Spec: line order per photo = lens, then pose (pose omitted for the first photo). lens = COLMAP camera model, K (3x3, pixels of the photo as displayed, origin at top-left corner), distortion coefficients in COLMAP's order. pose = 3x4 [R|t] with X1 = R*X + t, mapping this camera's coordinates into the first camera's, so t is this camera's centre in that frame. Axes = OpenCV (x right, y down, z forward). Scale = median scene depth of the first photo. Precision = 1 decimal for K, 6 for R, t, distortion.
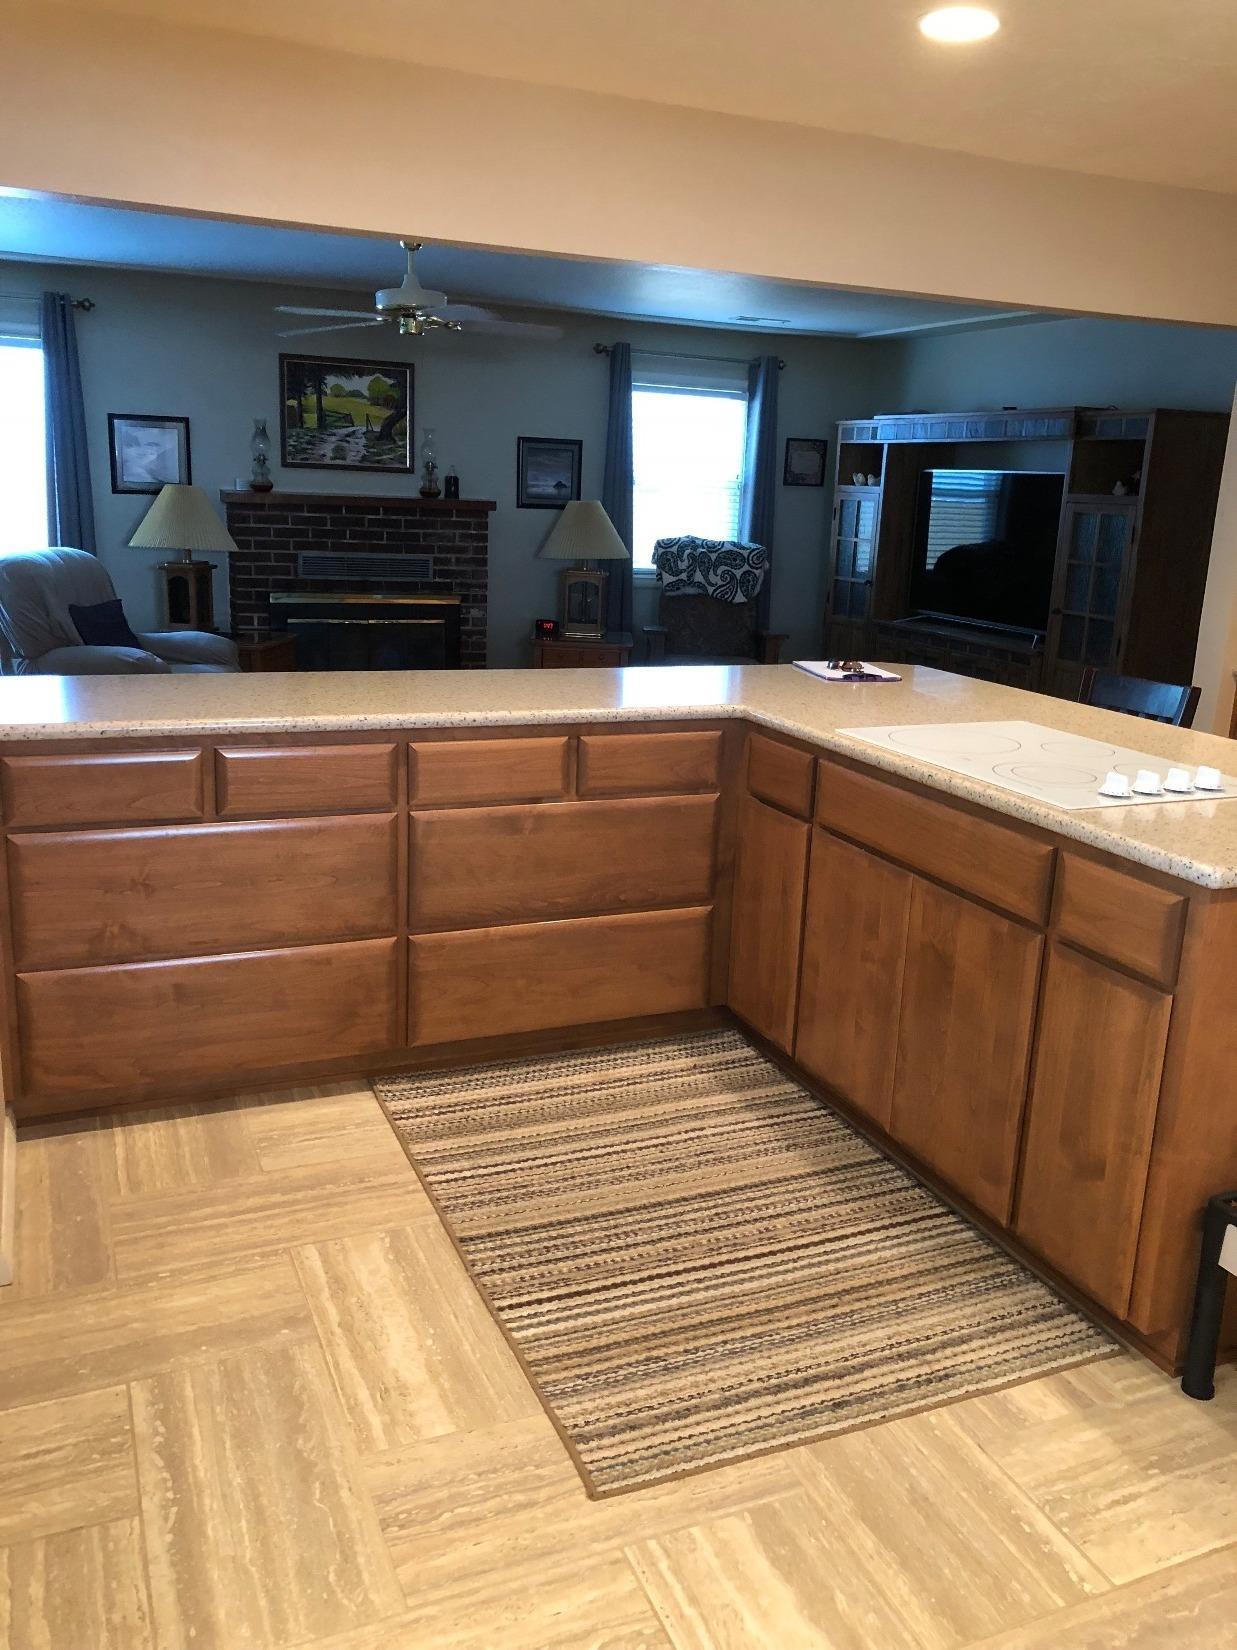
lens RADIAL K [[1393.3, 0, 618.5], [0, 1393.3, 825.0], [0, 0, 1]] dist [0.026690, -0.015513]
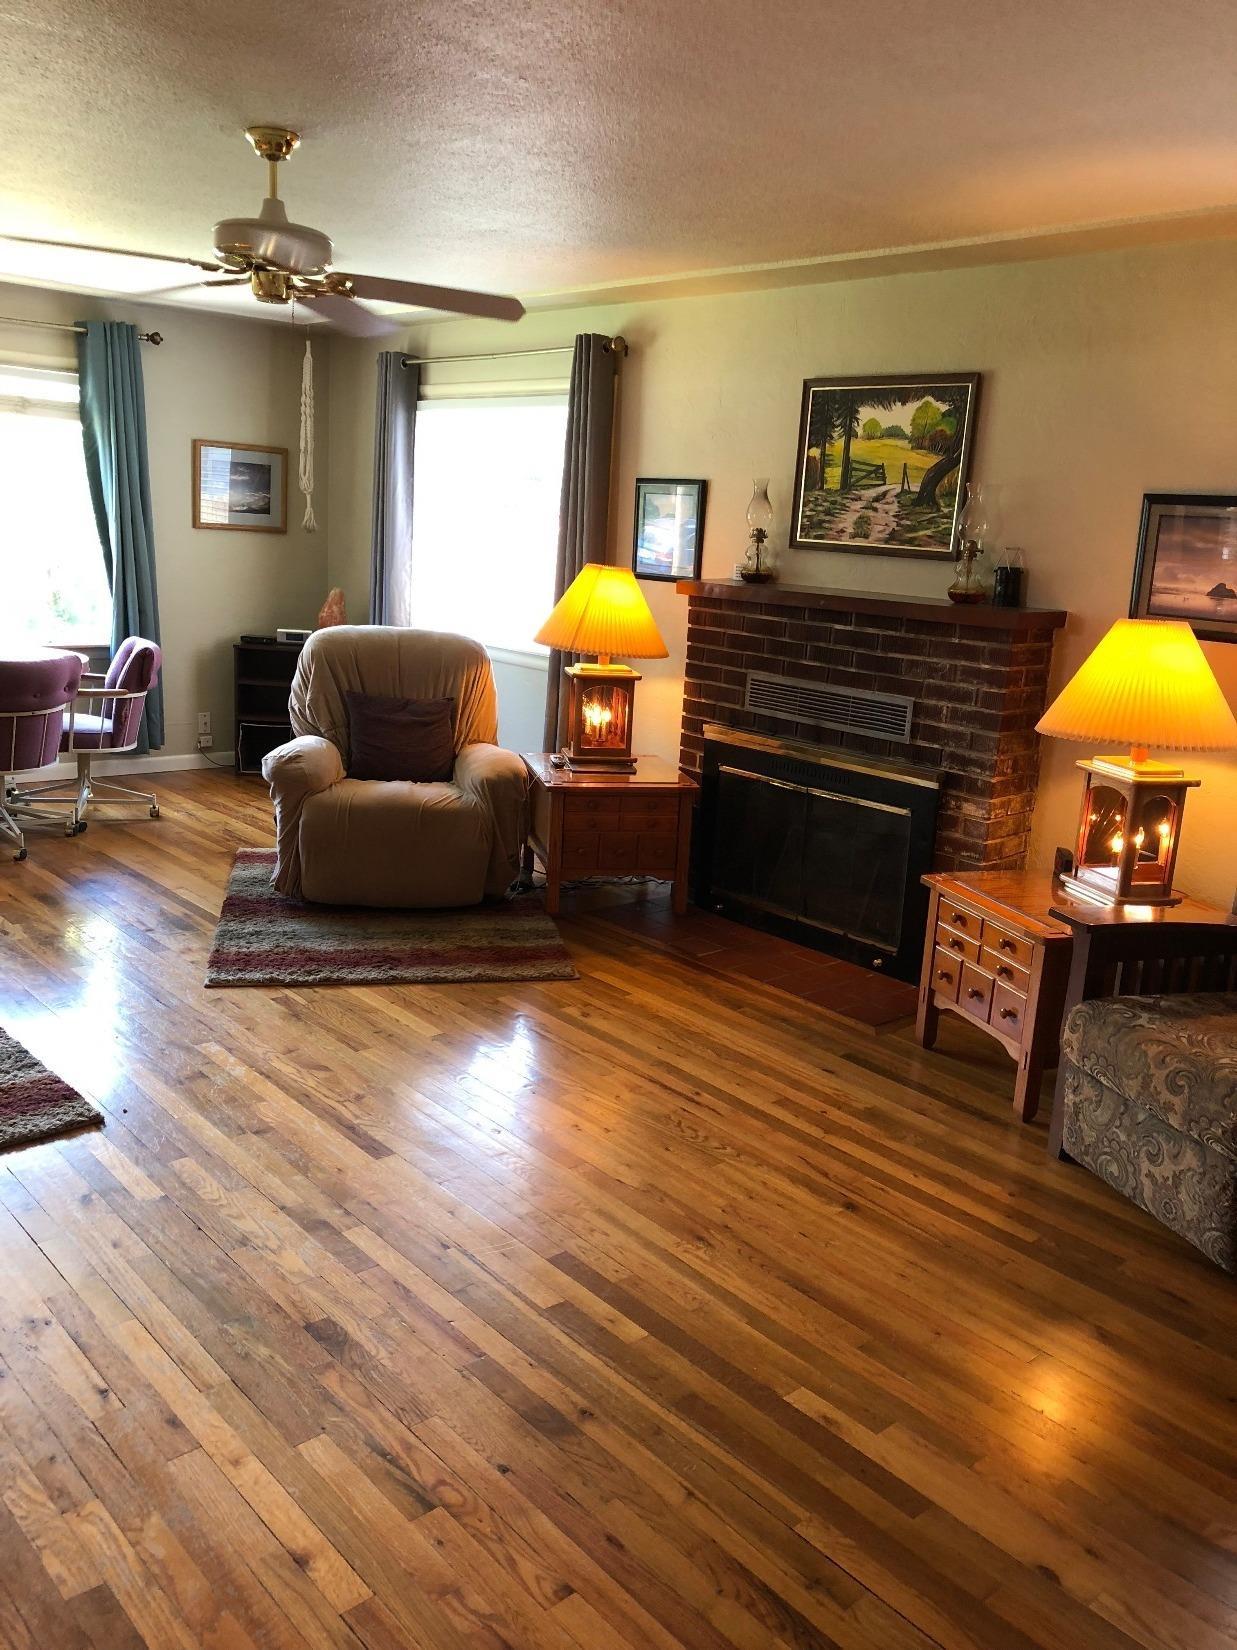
lens RADIAL K [[1393.3, 0, 618.5], [0, 1393.3, 825.0], [0, 0, 1]] dist [0.026690, -0.015513]
pose [[0.313707, 0.185973, -0.931129, 0.378957], [-0.264979, 0.958820, 0.102229, -0.172336], [0.911797, 0.214659, 0.350068, 0.707220]]
